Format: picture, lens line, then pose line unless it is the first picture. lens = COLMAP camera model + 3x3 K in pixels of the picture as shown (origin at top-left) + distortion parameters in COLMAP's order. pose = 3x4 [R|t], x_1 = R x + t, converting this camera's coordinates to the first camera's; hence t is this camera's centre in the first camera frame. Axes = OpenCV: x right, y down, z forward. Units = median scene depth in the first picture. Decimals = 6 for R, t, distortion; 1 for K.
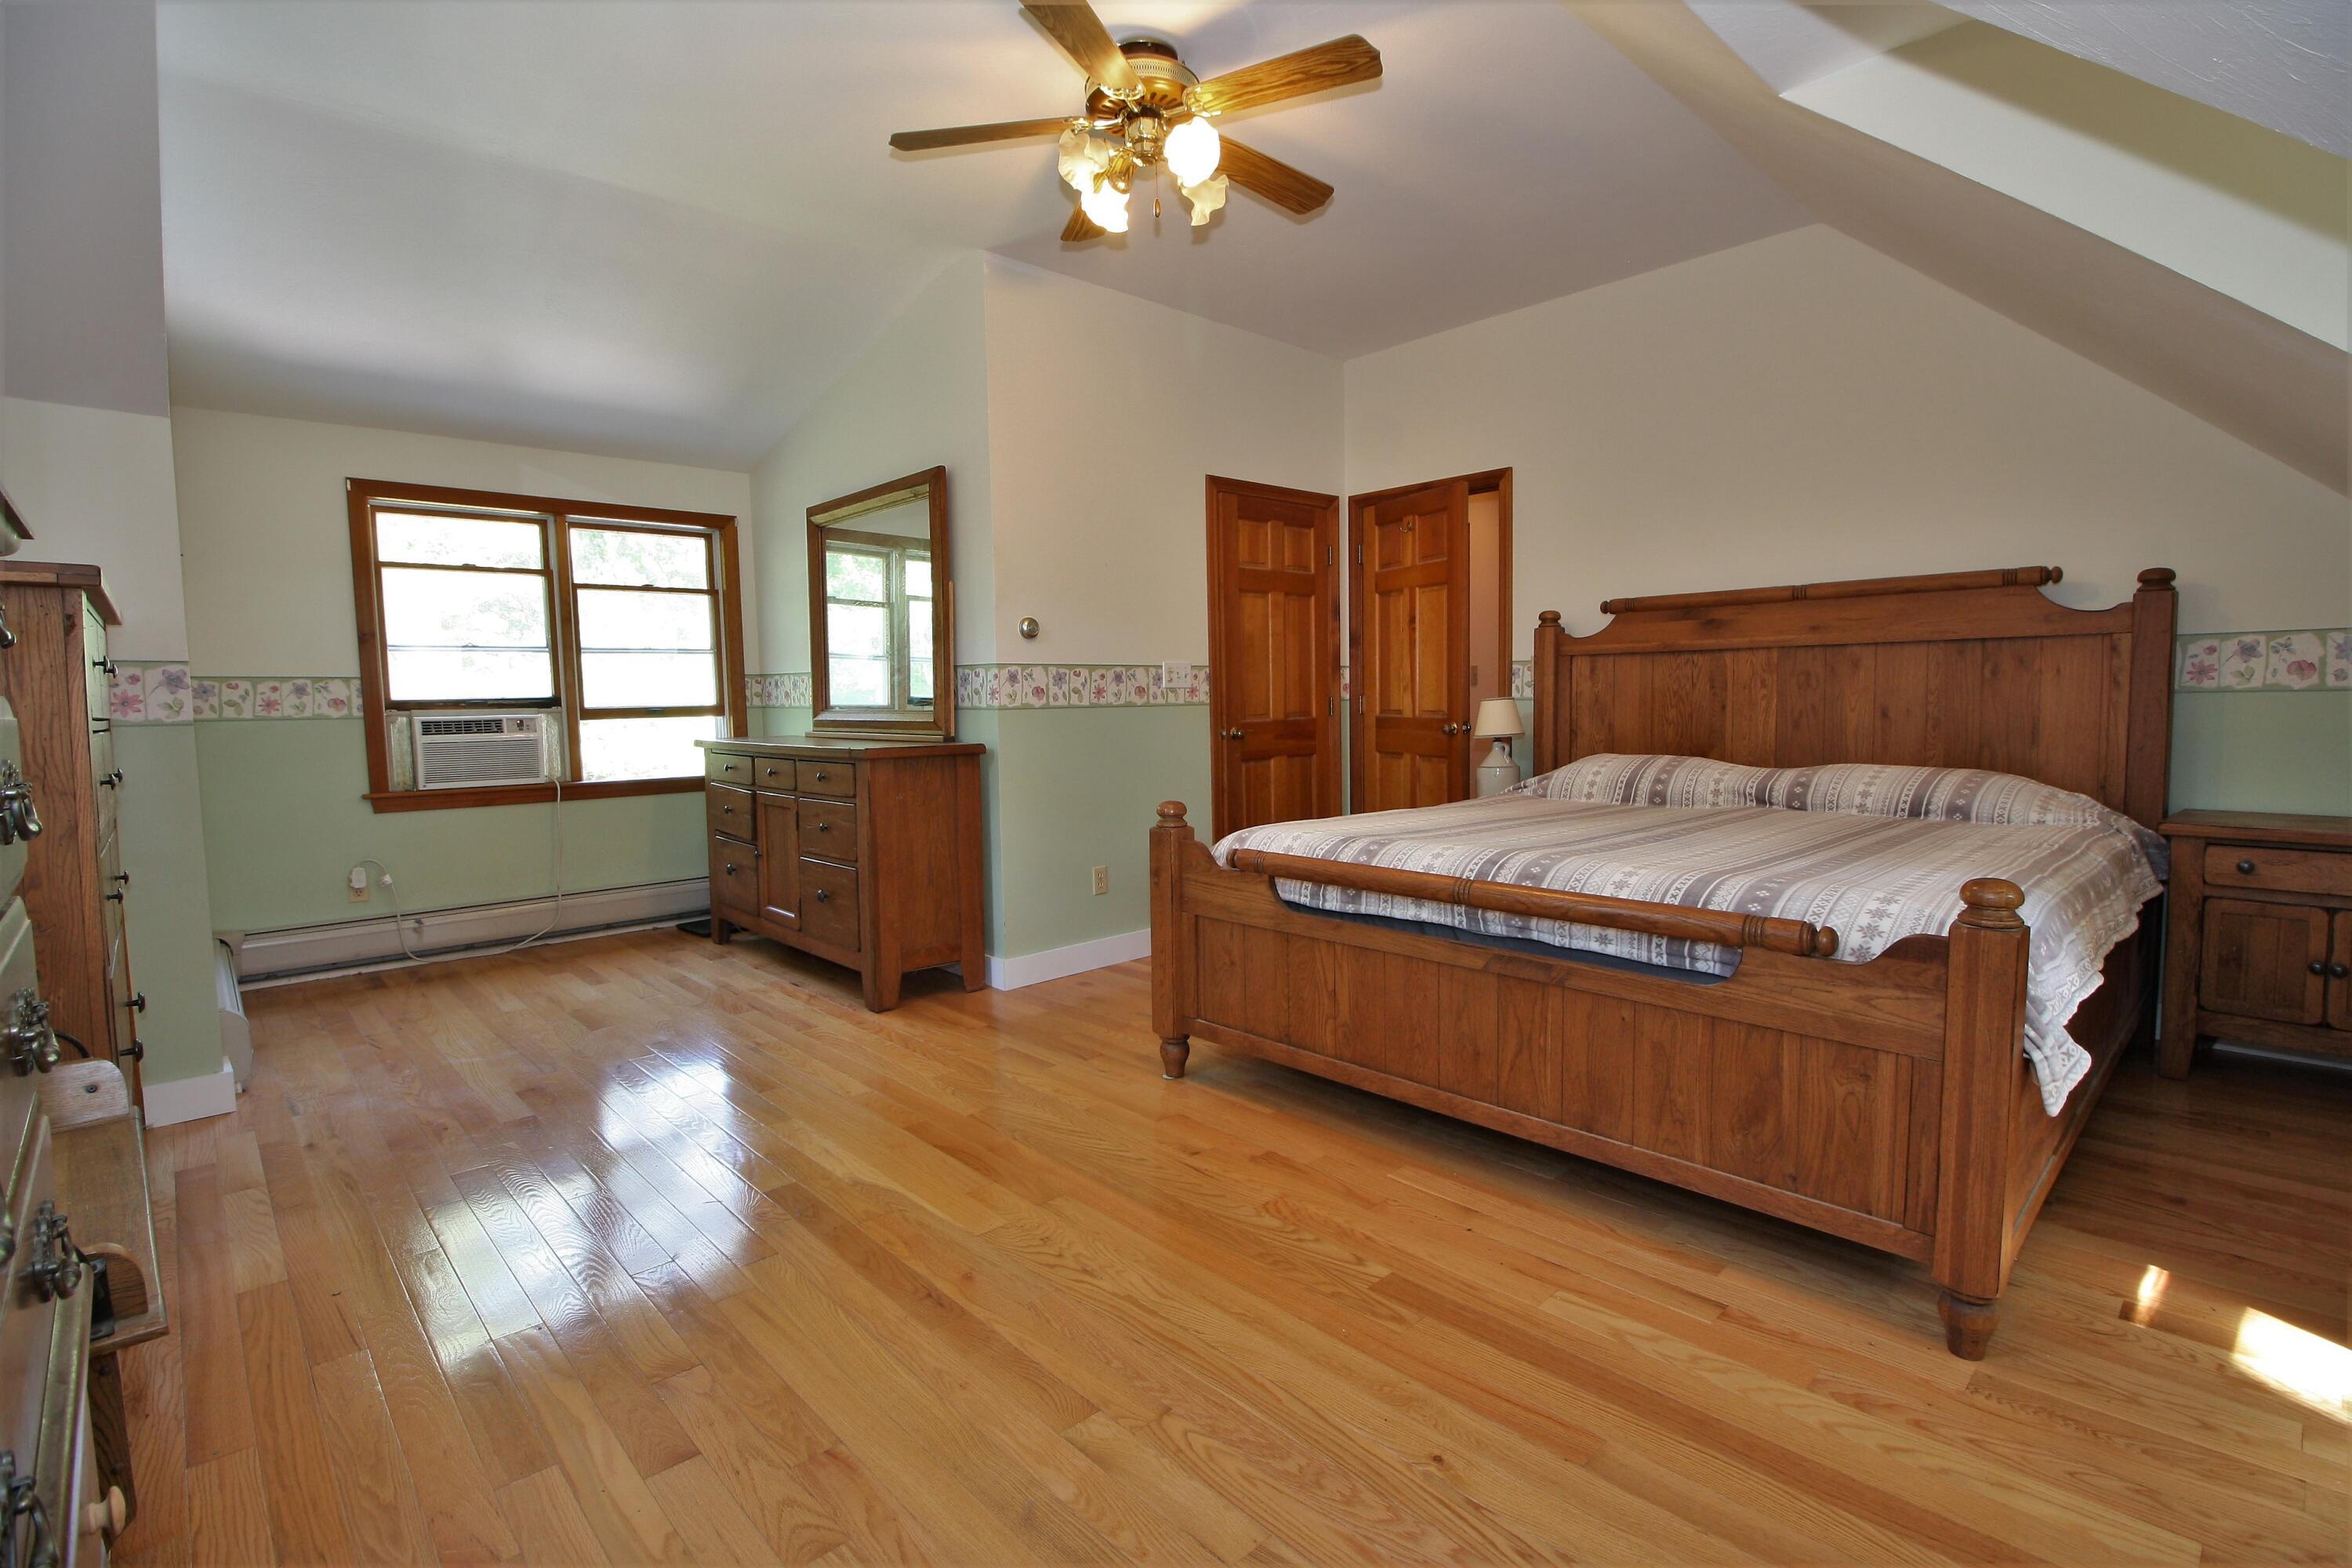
lens RADIAL K [[1091.5, 0, 1189.8], [0, 1091.5, 780.2], [0, 0, 1]] dist [-0.000117, -0.014442]
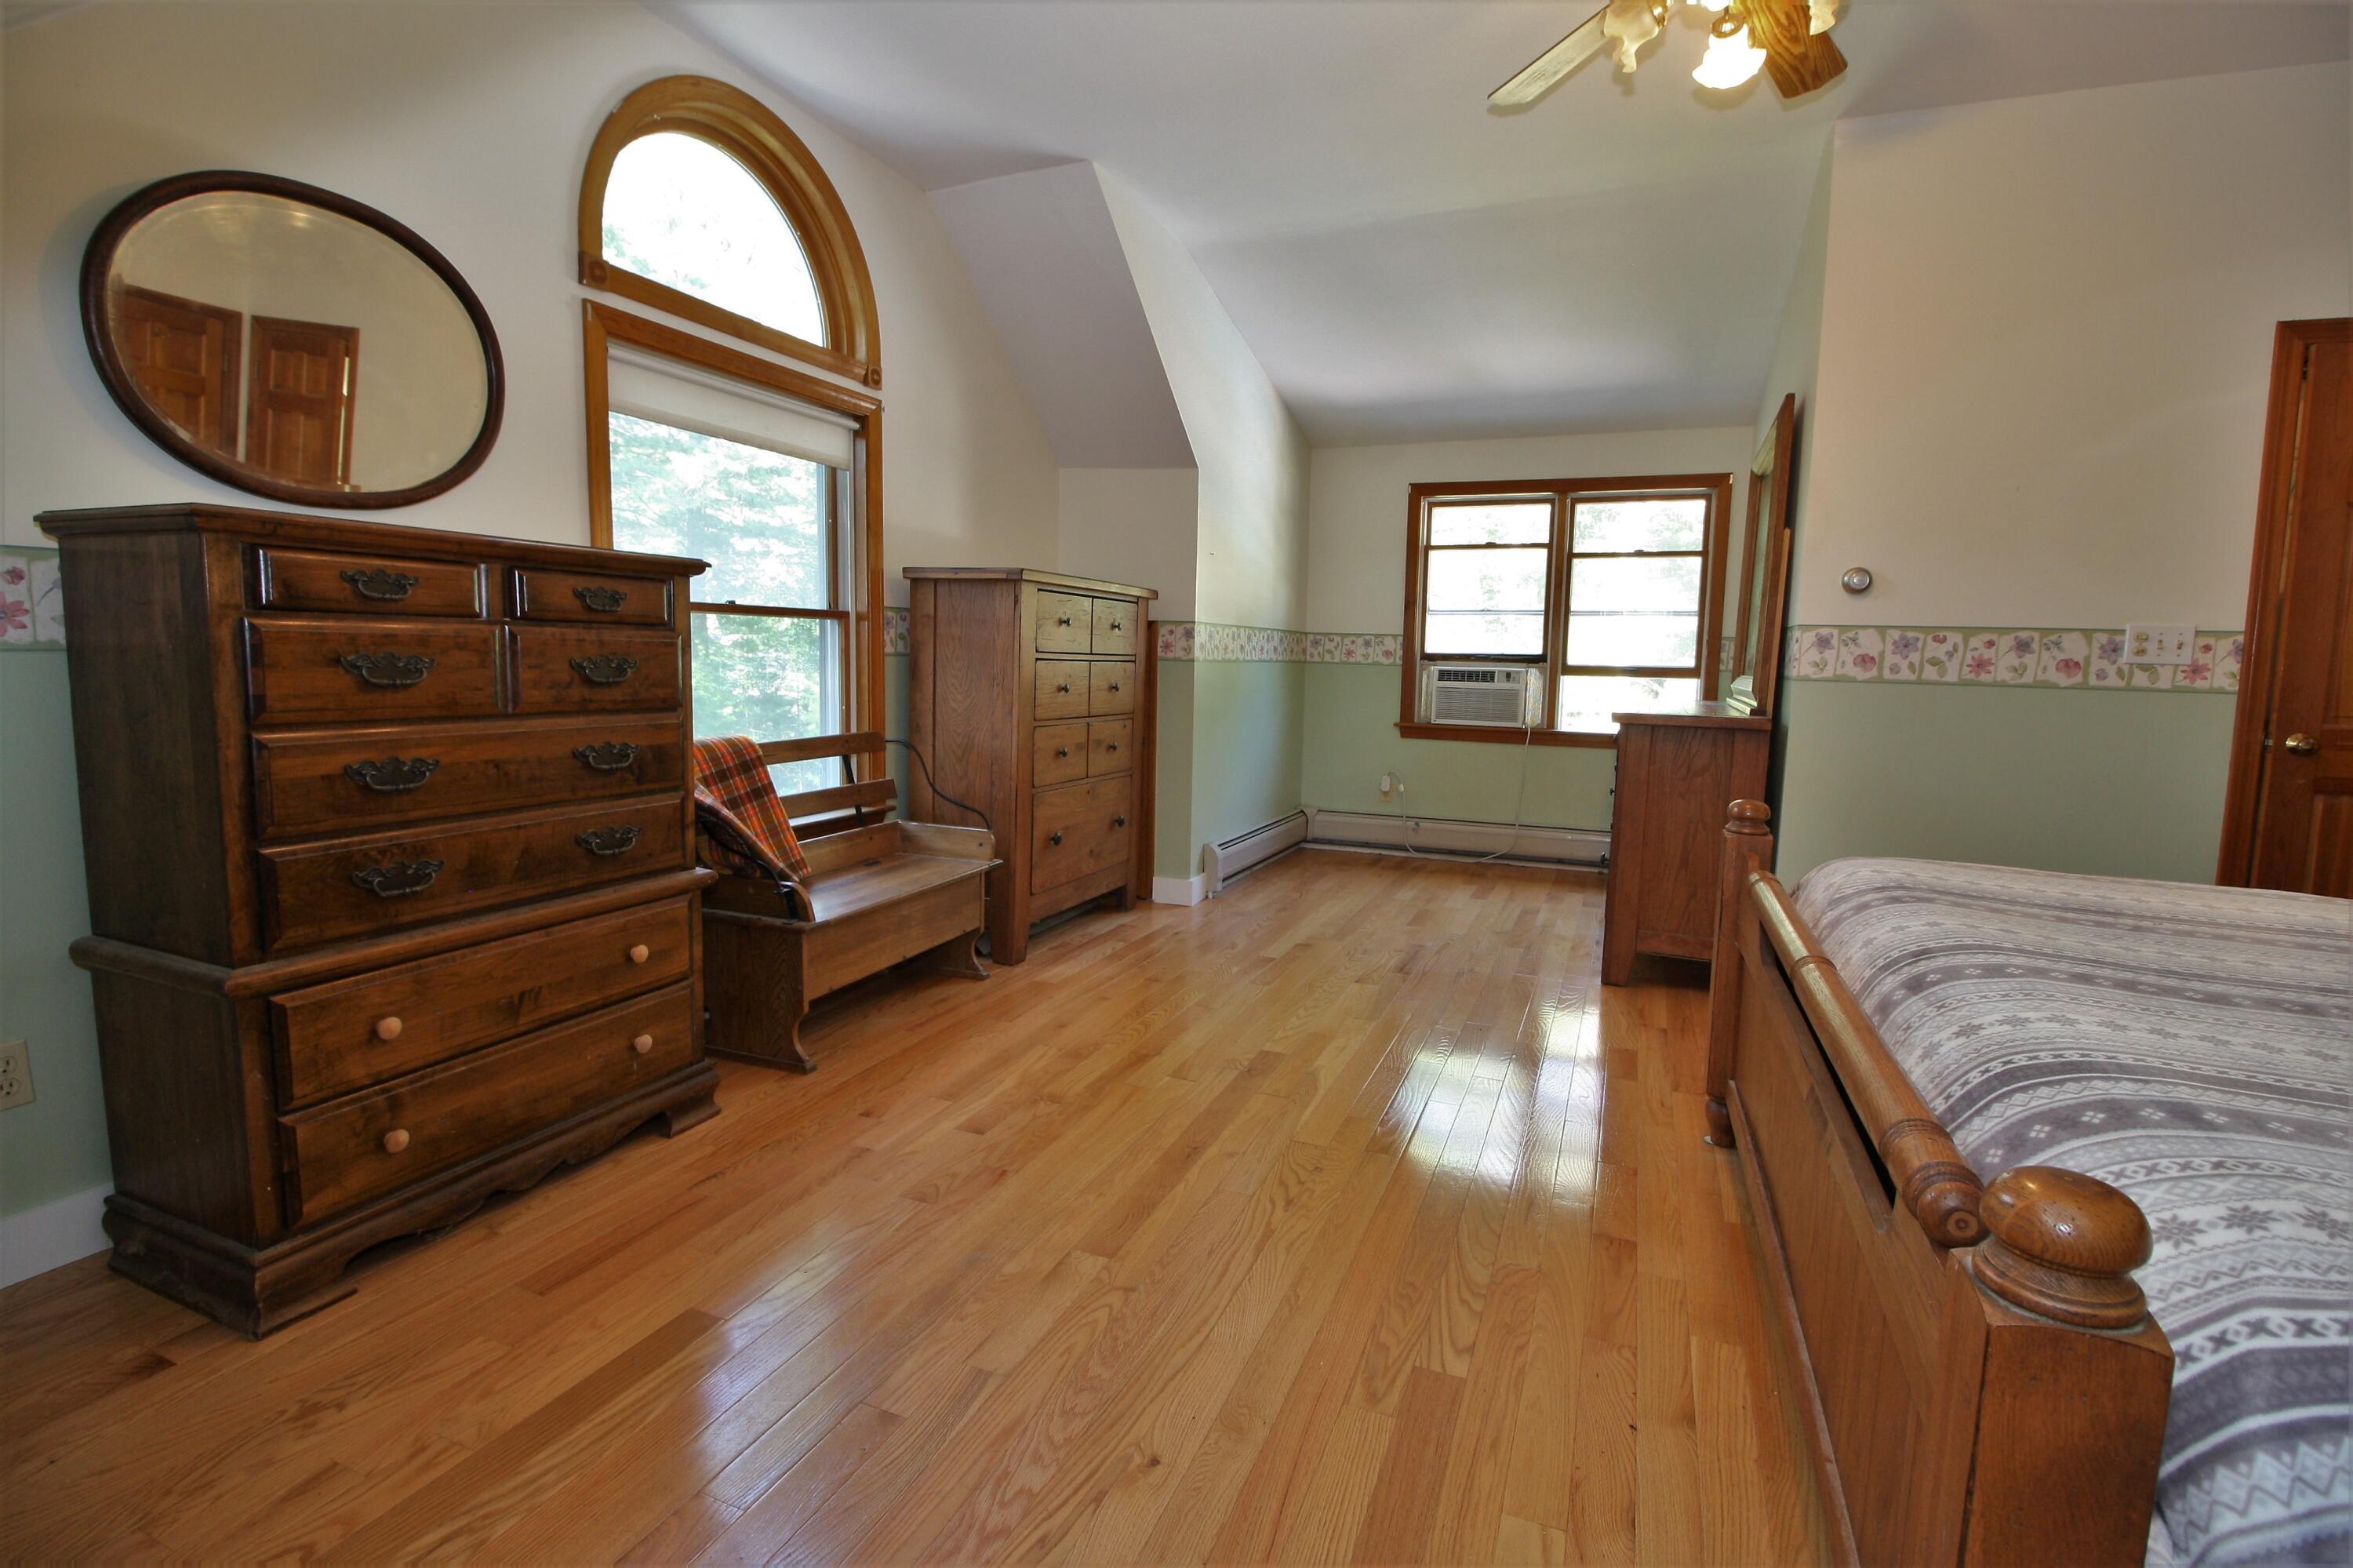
lens RADIAL K [[1092.1, 0, 1190.3], [0, 1092.1, 780.2], [0, 0, 1]] dist [-0.000117, -0.014442]
pose [[0.411619, 0.129044, -0.902174, 0.351807], [-0.100323, 0.990324, 0.095880, -0.019931], [0.905817, 0.051043, 0.420583, 0.206937]]
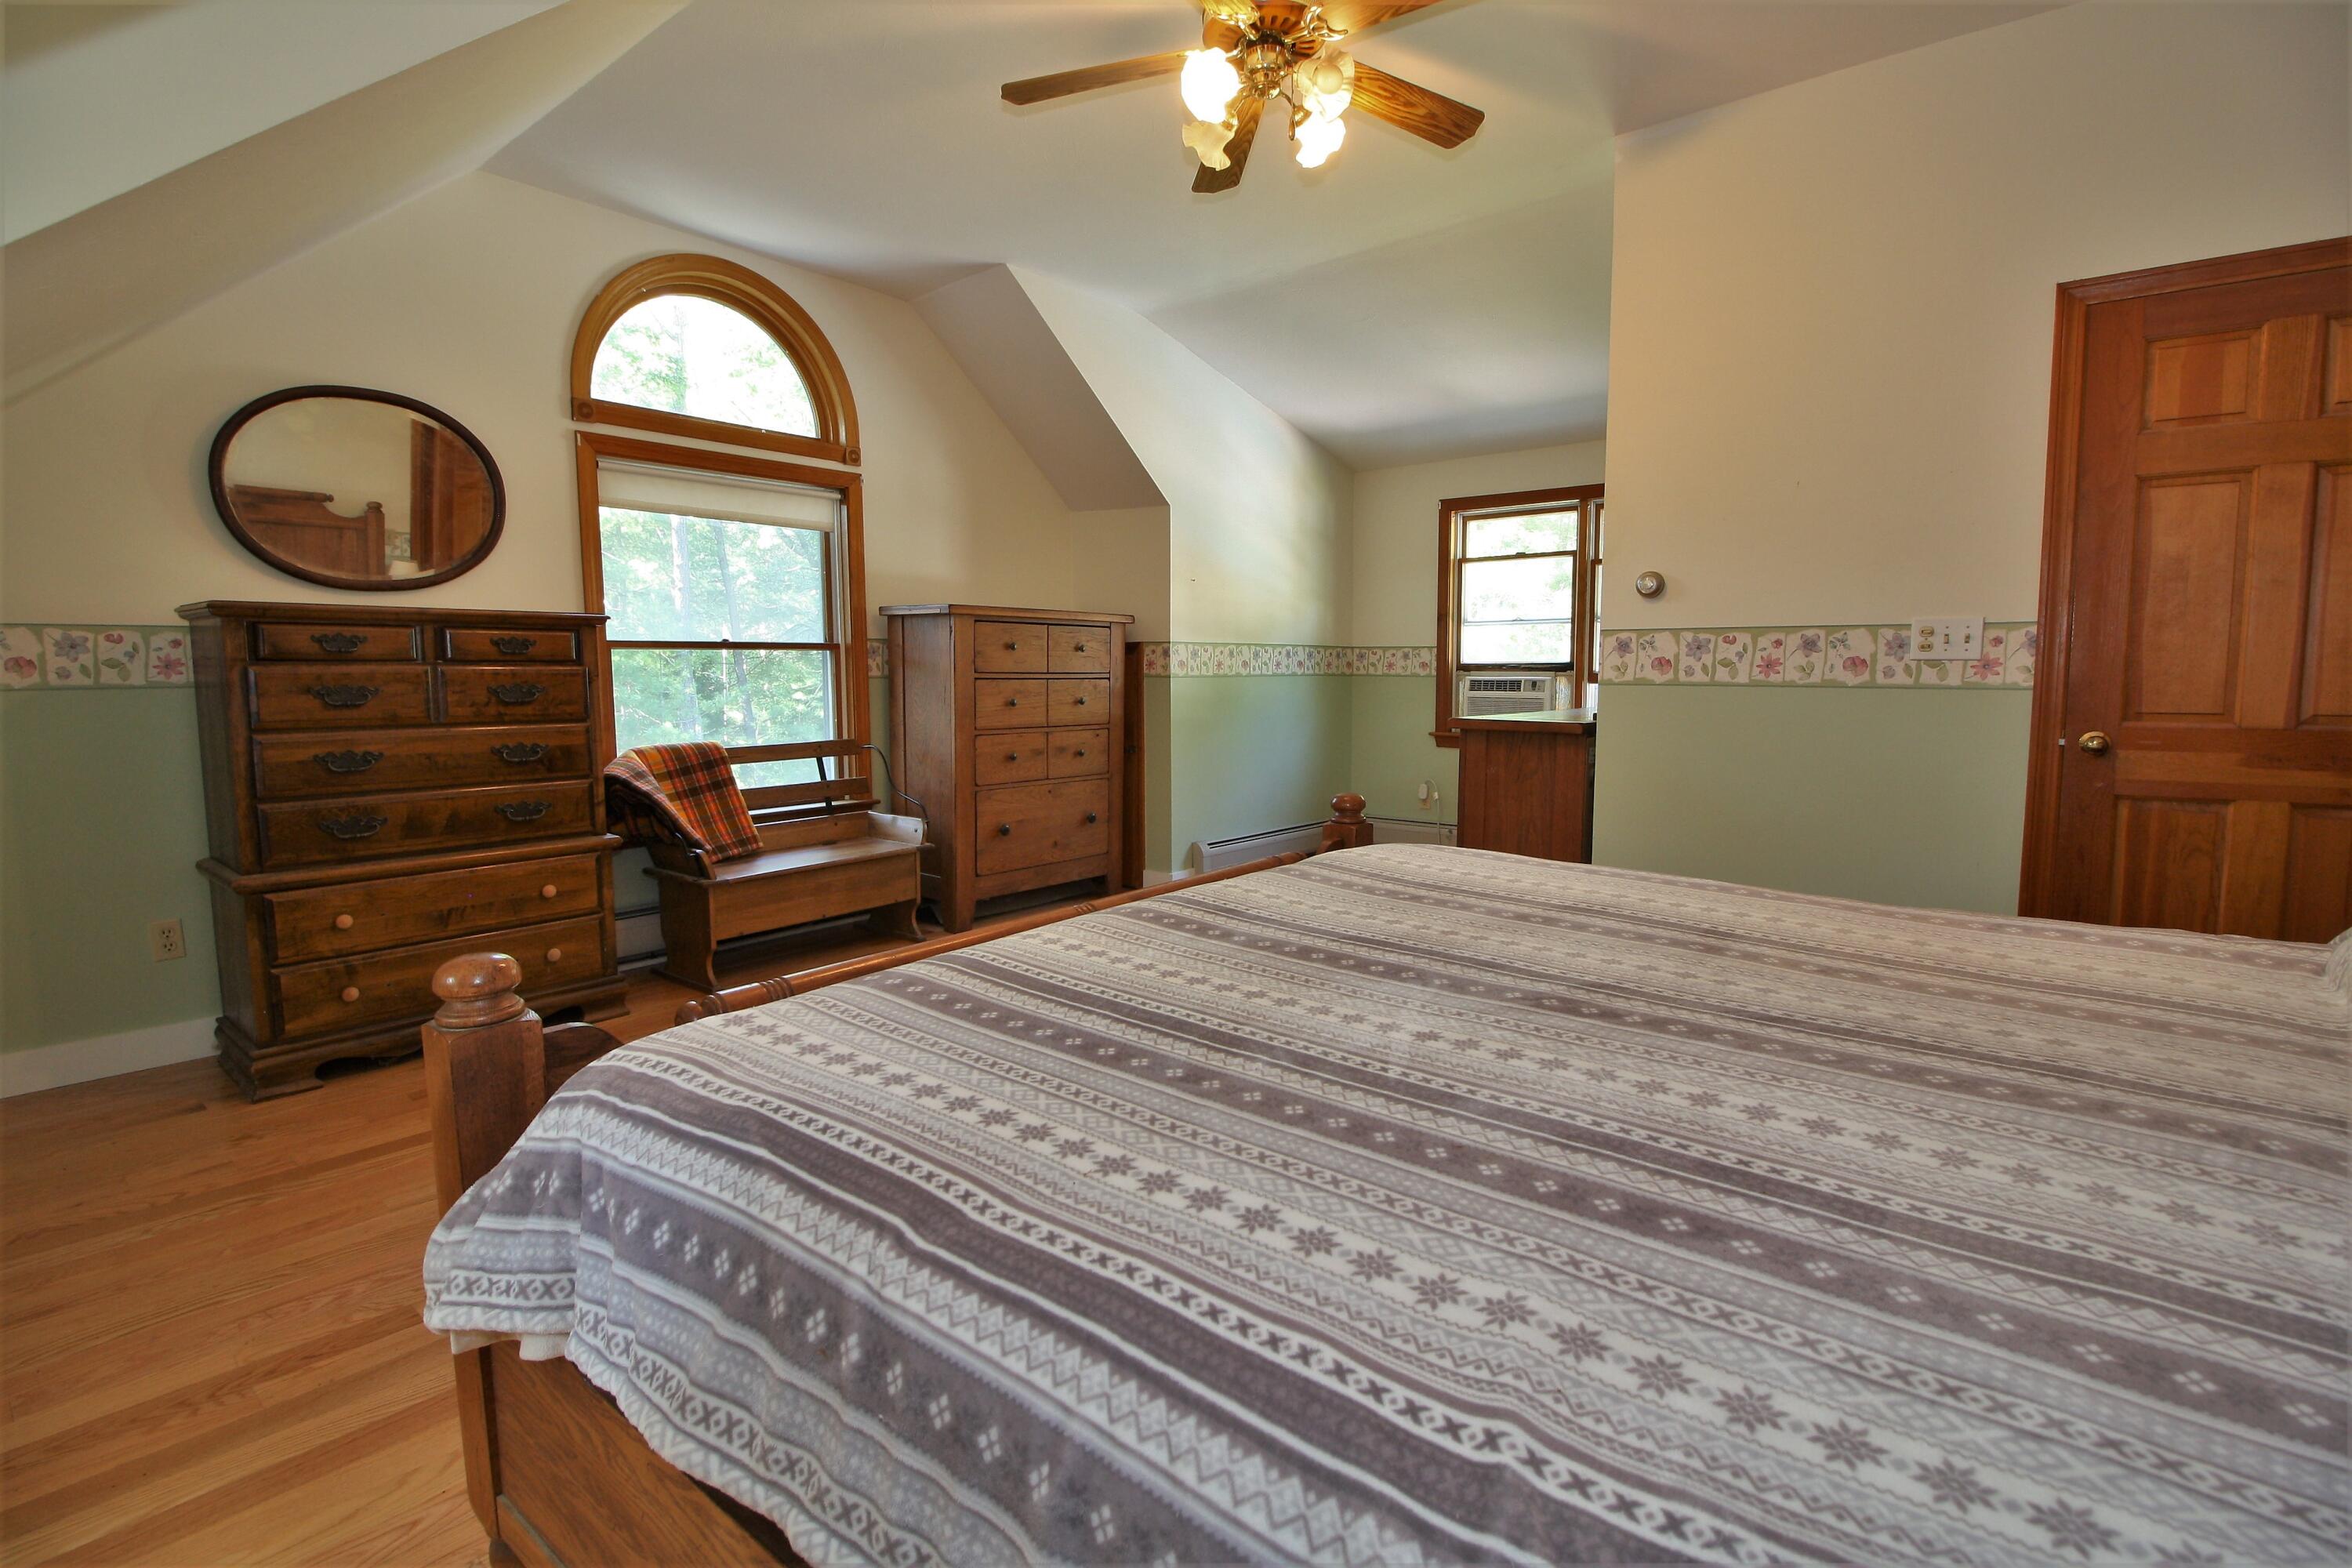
lens RADIAL K [[1091.5, 0, 1189.8], [0, 1091.5, 780.2], [0, 0, 1]] dist [-0.000117, -0.014442]
pose [[0.126628, 0.117387, -0.984980, 0.557835], [-0.079053, 0.991009, 0.107943, -0.050743], [0.988795, 0.064197, 0.134769, 0.509595]]
